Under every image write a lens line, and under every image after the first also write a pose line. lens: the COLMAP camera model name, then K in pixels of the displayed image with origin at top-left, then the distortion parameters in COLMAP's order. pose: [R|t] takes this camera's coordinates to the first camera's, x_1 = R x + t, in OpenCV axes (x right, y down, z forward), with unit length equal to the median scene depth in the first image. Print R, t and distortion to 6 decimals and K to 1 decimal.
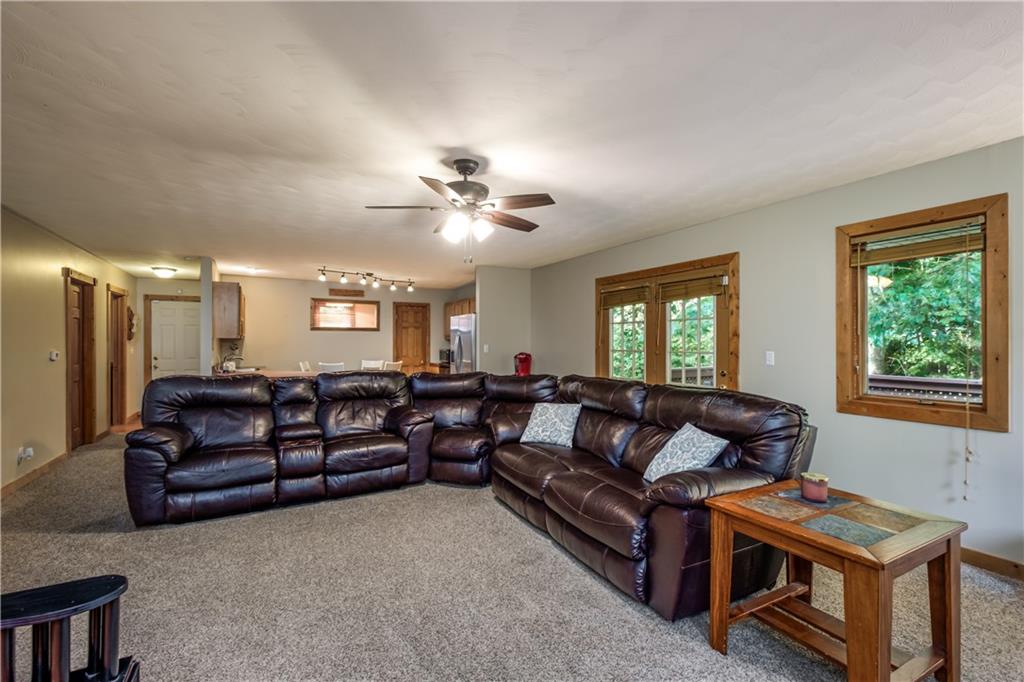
lens RADIAL K [[455.8, 0, 512.0], [0, 455.8, 341.0], [0, 0, 1]] dist [0.009367, -0.000203]
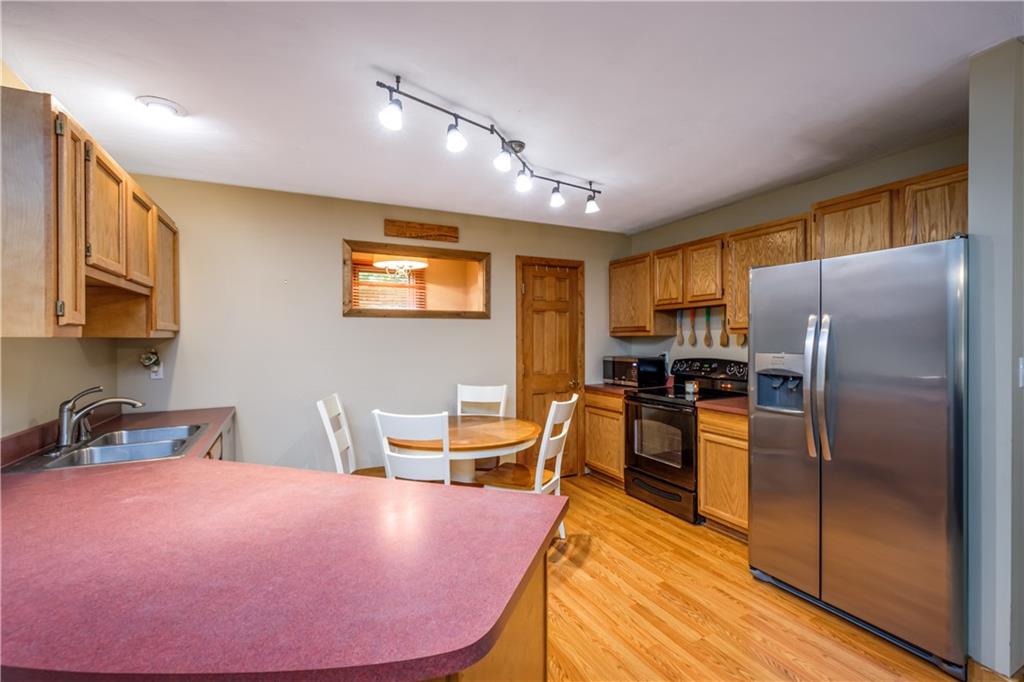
lens RADIAL K [[449.9, 0, 506.0], [0, 449.9, 348.8], [0, 0, 1]] dist [-0.002013, -0.000332]
pose [[0.998916, -0.006644, -0.046073, -0.247386], [0.007695, 0.999713, 0.022675, -0.001634], [0.045909, -0.023005, 0.998681, 0.535774]]
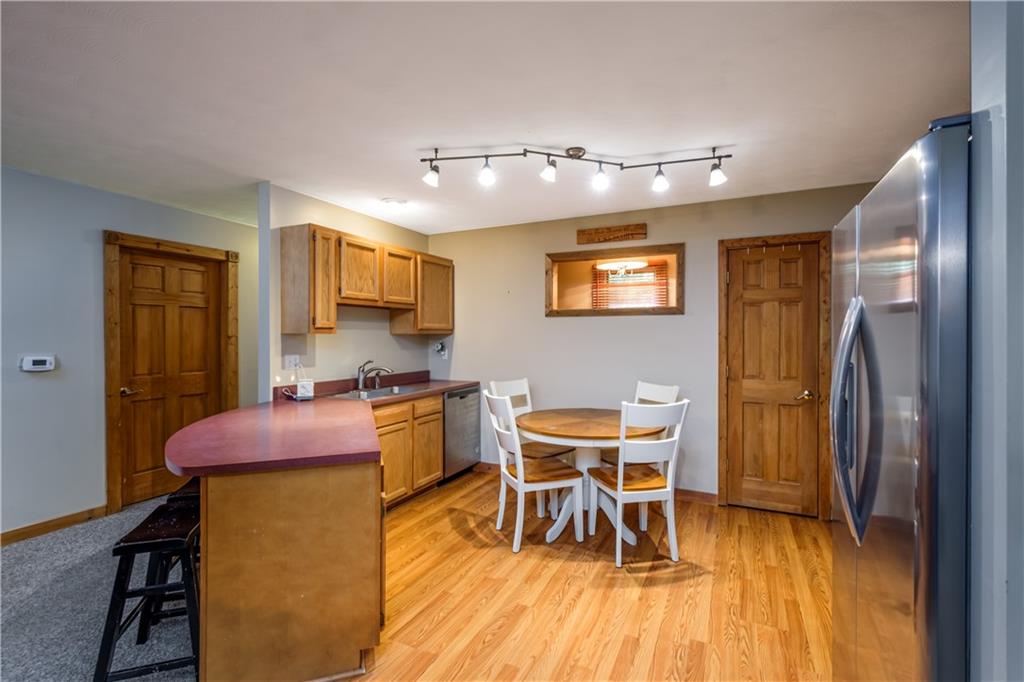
lens RADIAL K [[451.3, 0, 513.9], [0, 451.3, 343.5], [0, 0, 1]] dist [0.000369, 0.000189]
pose [[0.584131, 0.012007, -0.811570, -0.040217], [0.001100, 0.999878, 0.015585, -0.000974], [0.811658, -0.009996, 0.584047, 0.611092]]
